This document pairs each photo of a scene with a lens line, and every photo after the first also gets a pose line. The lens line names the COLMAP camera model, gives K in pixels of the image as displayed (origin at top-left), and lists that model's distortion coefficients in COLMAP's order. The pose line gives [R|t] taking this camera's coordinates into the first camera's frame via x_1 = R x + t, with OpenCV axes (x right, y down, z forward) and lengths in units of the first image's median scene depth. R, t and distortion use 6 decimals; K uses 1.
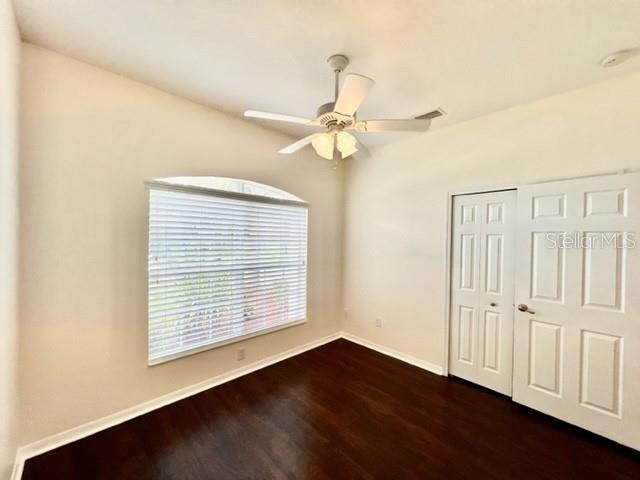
lens RADIAL K [[255.7, 0, 321.8], [0, 255.7, 242.1], [0, 0, 1]] dist [-0.002753, 0.001193]
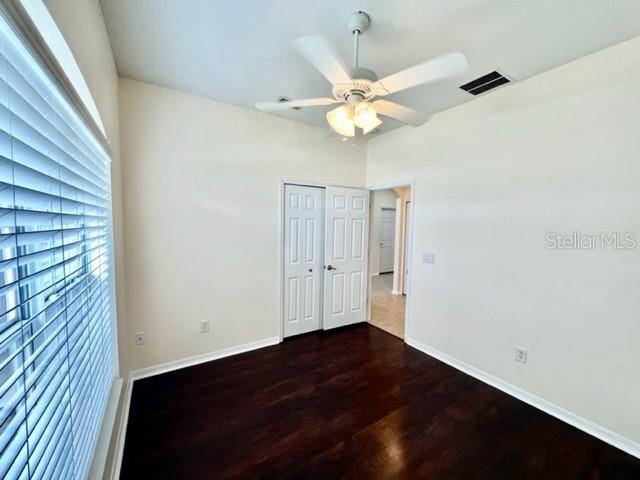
lens RADIAL K [[255.7, 0, 318.4], [0, 255.7, 242.9], [0, 0, 1]] dist [-0.002753, 0.001193]
pose [[0.203416, -0.080757, 0.975756, -0.592289], [0.005723, 0.996674, 0.081295, -0.011532], [-0.979076, -0.010952, 0.203201, 0.637231]]
